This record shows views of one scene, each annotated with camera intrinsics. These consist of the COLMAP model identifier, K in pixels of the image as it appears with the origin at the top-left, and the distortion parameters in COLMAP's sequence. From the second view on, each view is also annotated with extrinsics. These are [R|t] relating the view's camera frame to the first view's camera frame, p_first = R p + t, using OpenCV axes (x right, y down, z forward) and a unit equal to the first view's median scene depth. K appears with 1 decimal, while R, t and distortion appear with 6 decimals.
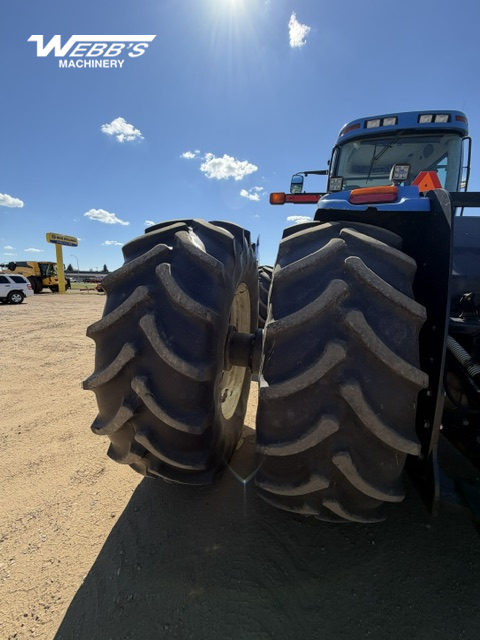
lens RADIAL K [[256.1, 0, 239.4], [0, 256.1, 318.0], [0, 0, 1]] dist [-0.001821, -0.000425]
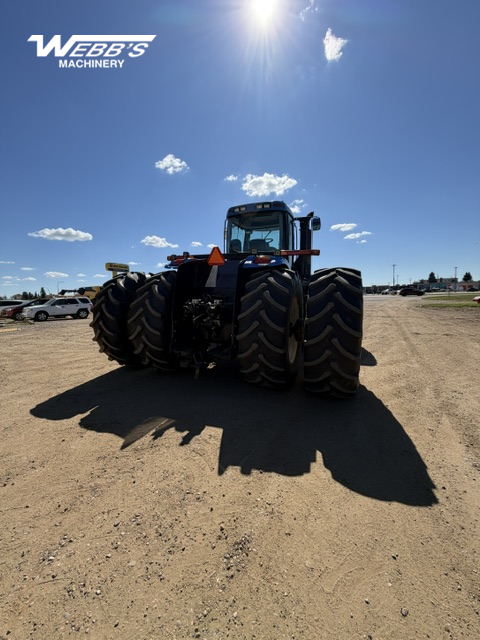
lens RADIAL K [[256.1, 0, 239.4], [0, 256.1, 318.0], [0, 0, 1]] dist [-0.001821, -0.000425]
pose [[0.983830, -0.034398, -0.175772, 0.902861], [0.025098, 0.998178, -0.054862, 0.181067], [0.177339, 0.049563, 0.982901, -0.927728]]
